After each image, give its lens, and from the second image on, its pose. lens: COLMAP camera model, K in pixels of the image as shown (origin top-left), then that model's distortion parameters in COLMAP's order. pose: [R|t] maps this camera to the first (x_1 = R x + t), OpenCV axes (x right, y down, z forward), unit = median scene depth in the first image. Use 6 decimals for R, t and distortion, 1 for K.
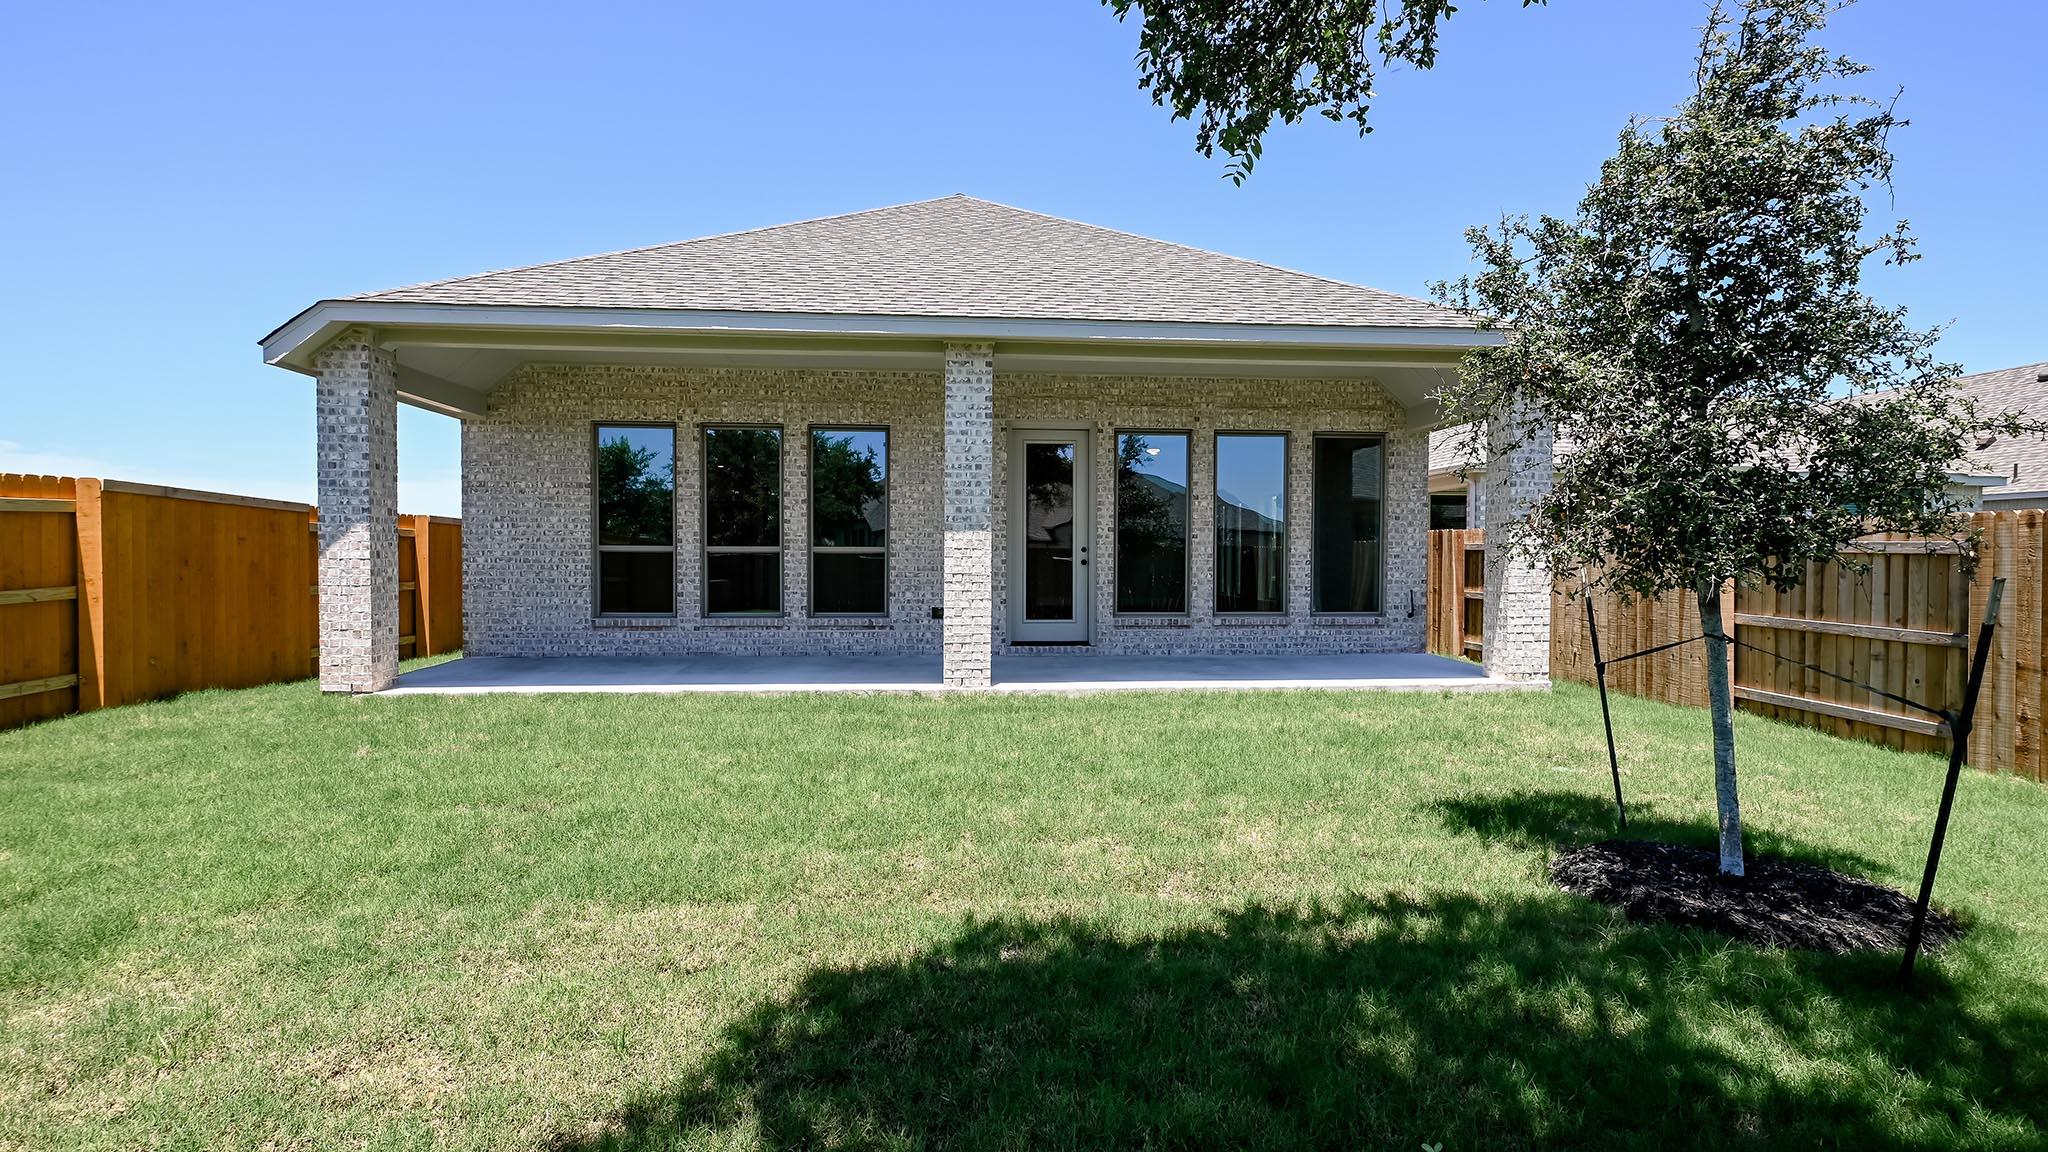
lens RADIAL K [[937.2, 0, 1024.0], [0, 937.2, 576.0], [0, 0, 1]] dist [0.000703, 0.000286]
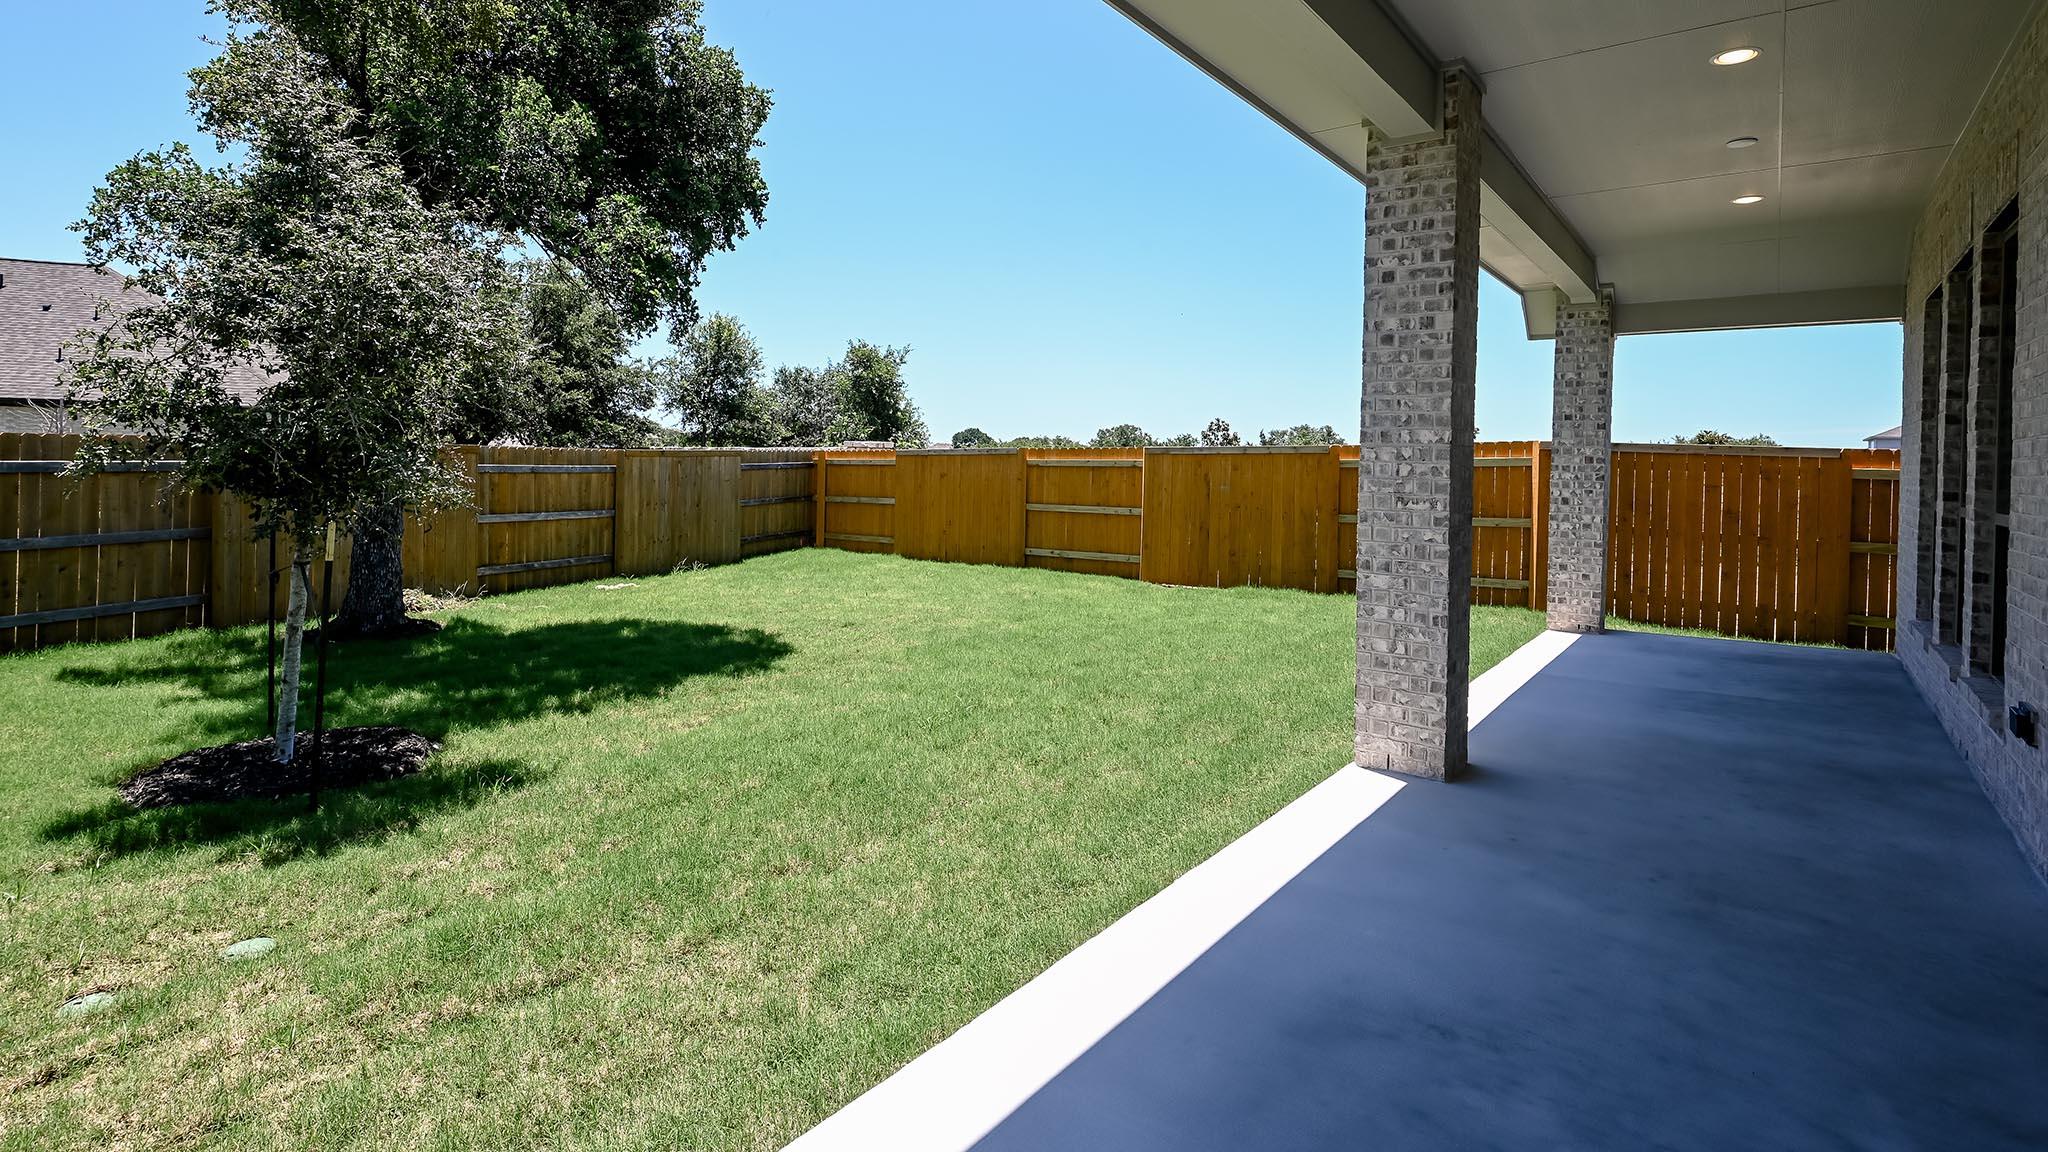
lens RADIAL K [[937.2, 0, 1024.0], [0, 937.2, 576.0], [0, 0, 1]] dist [0.000703, 0.000286]
pose [[-0.621154, 0.036915, -0.782819, 0.505791], [-0.004186, 0.998719, 0.050418, 0.027650], [0.783677, 0.034594, -0.620204, 1.139909]]
